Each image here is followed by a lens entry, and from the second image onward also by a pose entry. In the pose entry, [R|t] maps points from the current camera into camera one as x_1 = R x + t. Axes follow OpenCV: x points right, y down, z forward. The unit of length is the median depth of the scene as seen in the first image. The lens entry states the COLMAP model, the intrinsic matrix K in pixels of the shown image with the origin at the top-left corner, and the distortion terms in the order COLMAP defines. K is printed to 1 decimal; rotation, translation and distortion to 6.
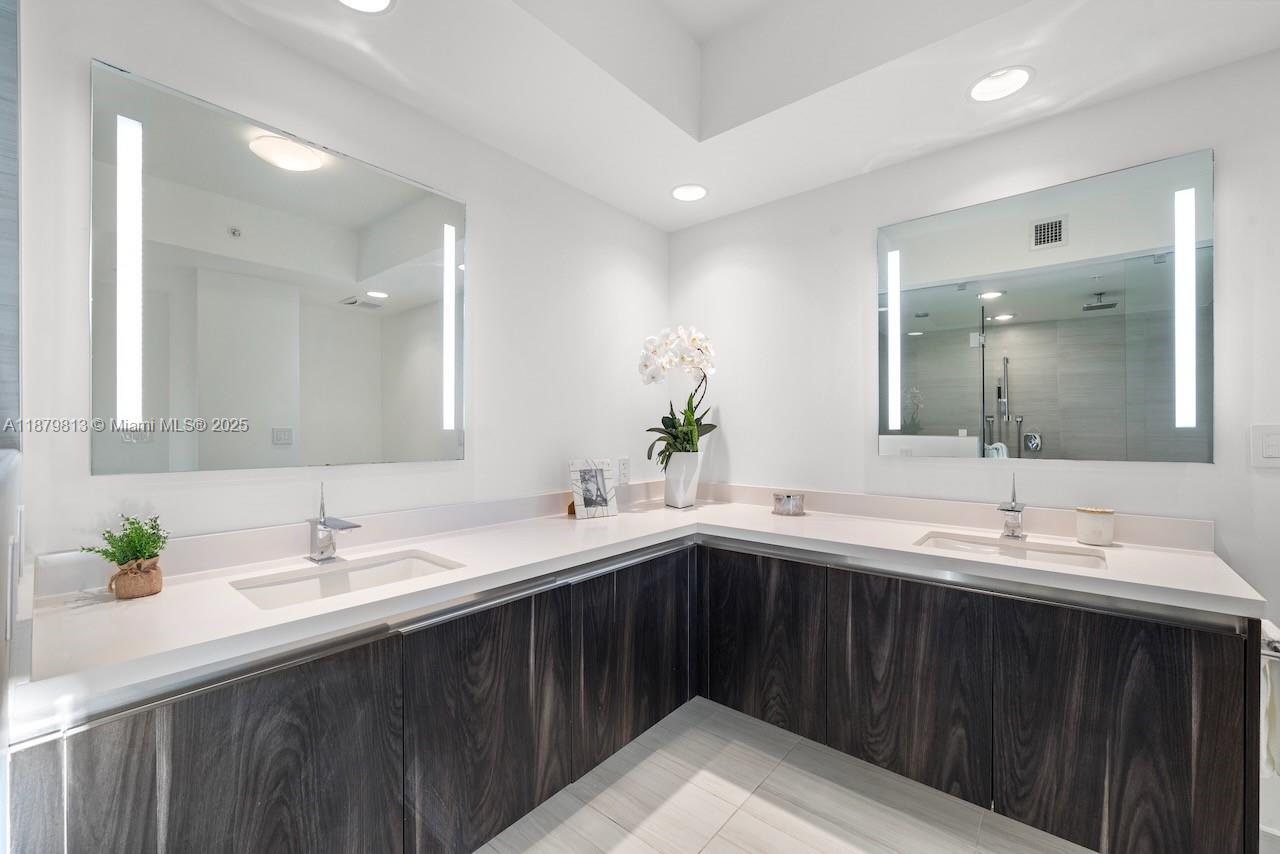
lens RADIAL K [[517.1, 0, 639.7], [0, 517.1, 431.6], [0, 0, 1]] dist [-0.003027, 0.000114]
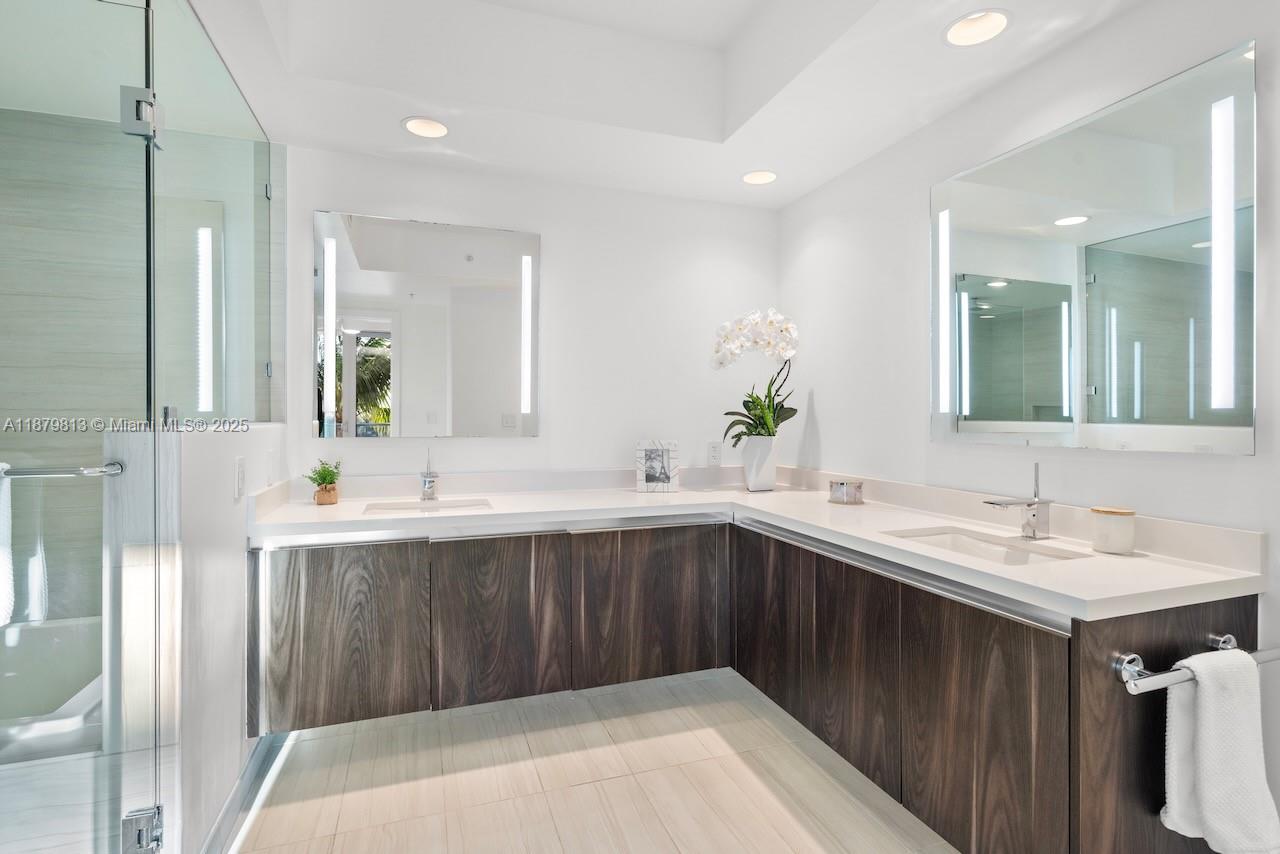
lens RADIAL K [[620.1, 0, 644.1], [0, 620.1, 417.3], [0, 0, 1]] dist [-0.005427, 0.000638]
pose [[0.865761, 0.002737, -0.500450, 0.791966], [-0.003647, 0.999993, -0.000839, 0.009276], [0.500445, 0.002551, 0.865765, -0.235778]]
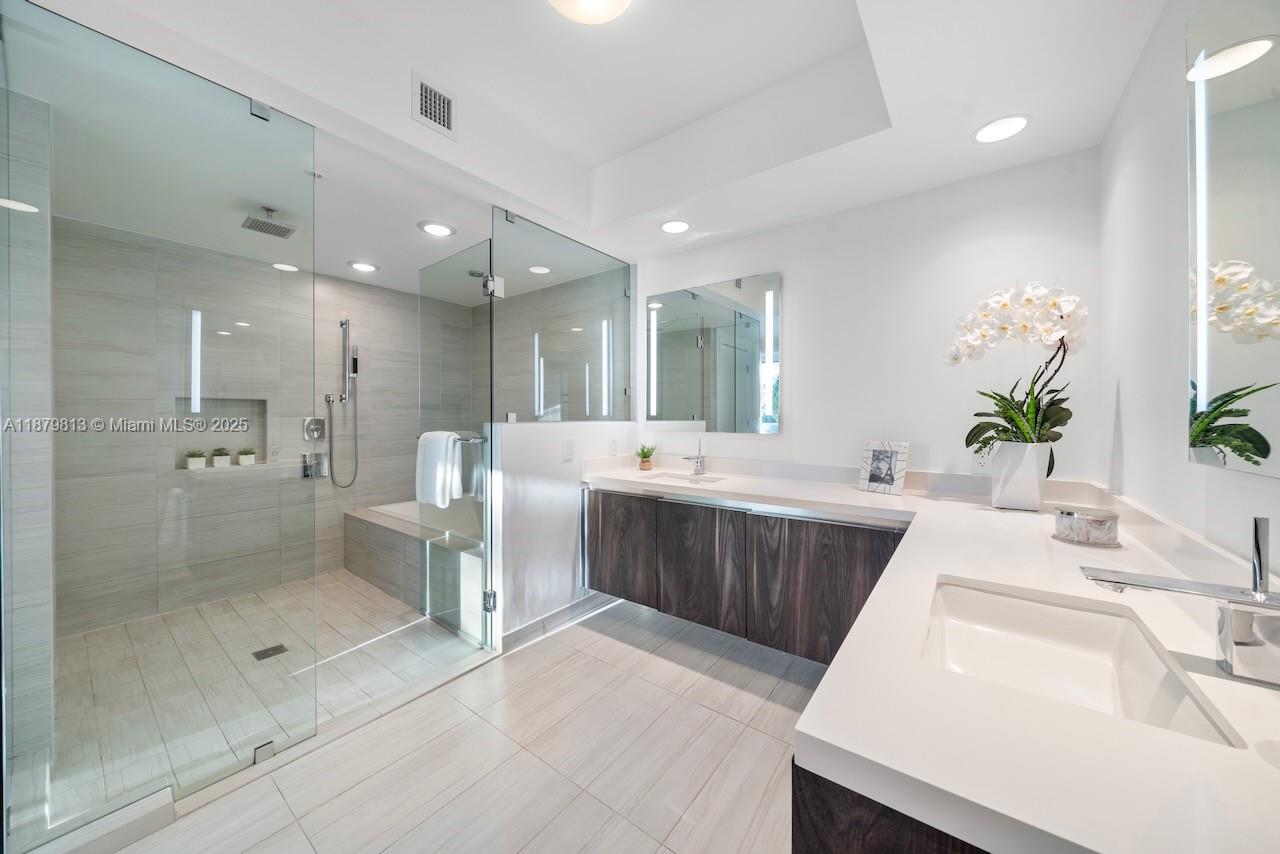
lens RADIAL K [[442.5, 0, 639.1], [0, 442.5, 418.2], [0, 0, 1]] dist [-0.008455, -0.000118]
pose [[0.056564, 0.000861, -0.998399, 1.202755], [-0.006006, 0.999982, 0.000522, 0.009025], [0.998381, 0.005966, 0.056568, 0.600373]]
